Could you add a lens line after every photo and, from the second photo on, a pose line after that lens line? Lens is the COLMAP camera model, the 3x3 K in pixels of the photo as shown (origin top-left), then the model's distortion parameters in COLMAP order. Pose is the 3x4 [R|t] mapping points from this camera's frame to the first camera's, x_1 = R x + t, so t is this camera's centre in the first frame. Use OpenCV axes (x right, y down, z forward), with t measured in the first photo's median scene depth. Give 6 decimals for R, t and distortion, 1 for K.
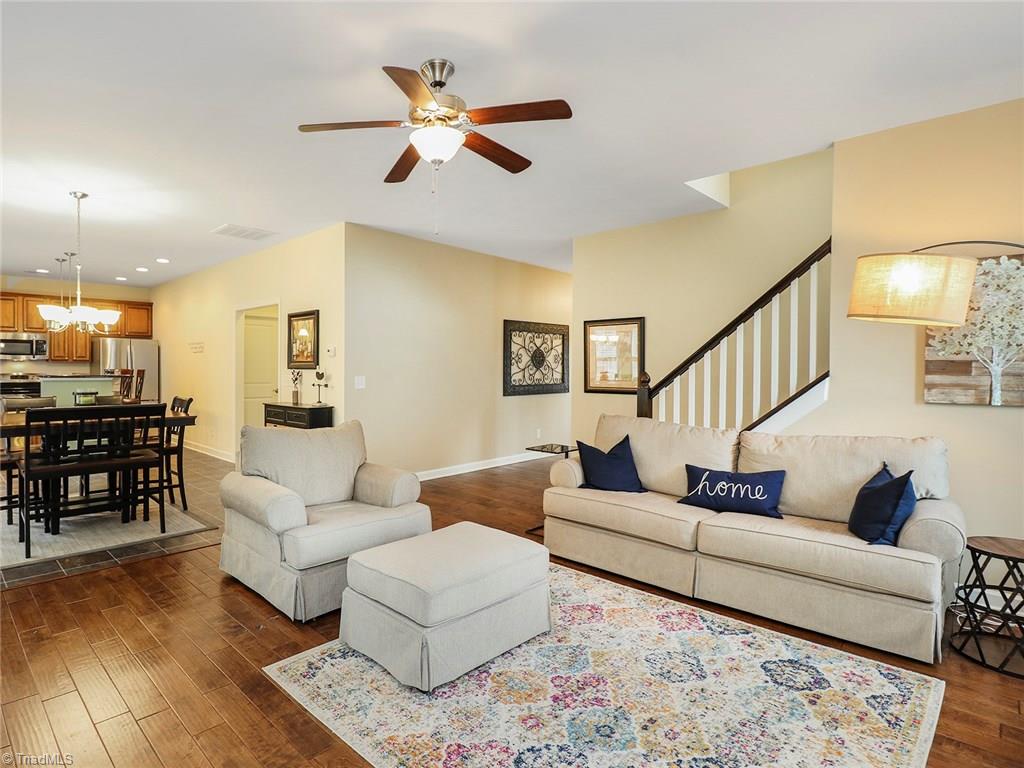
lens RADIAL K [[545.8, 0, 435.4], [0, 545.8, 377.9], [0, 0, 1]] dist [0.000643, -0.005765]
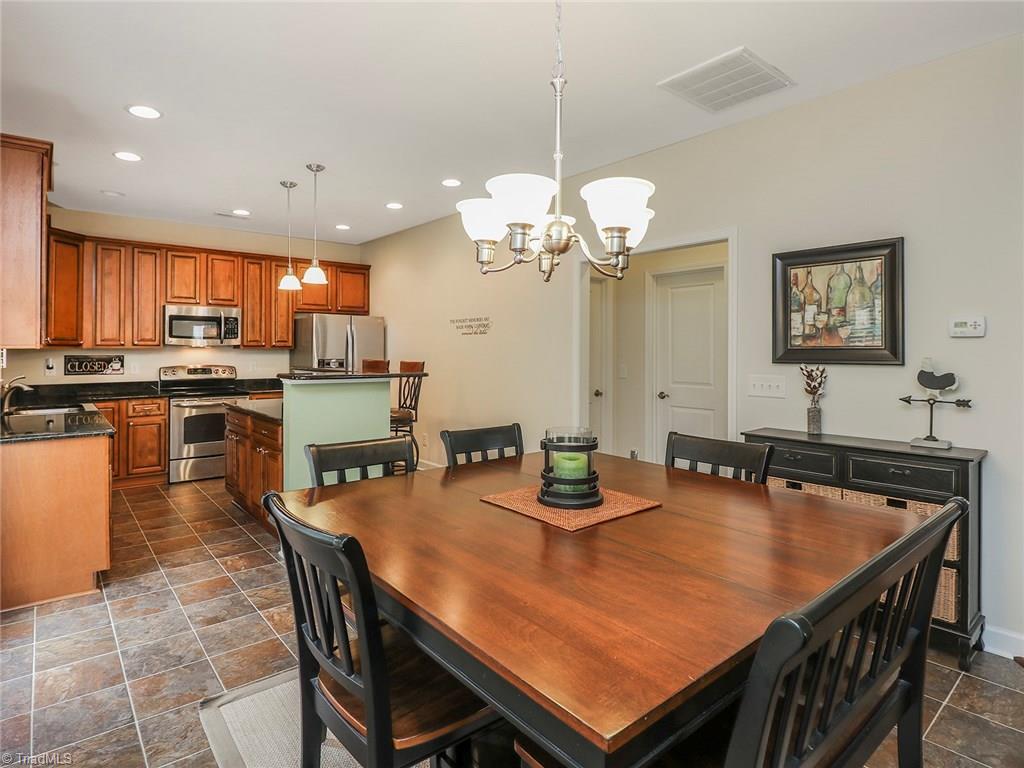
lens RADIAL K [[545.8, 0, 498.1], [0, 545.8, 354.1], [0, 0, 1]] dist [0.000643, -0.005765]
pose [[0.998248, -0.001396, -0.059144, -0.347816], [0.000609, 0.999911, -0.013313, -0.013277], [0.059157, 0.013253, 0.998161, 0.337214]]
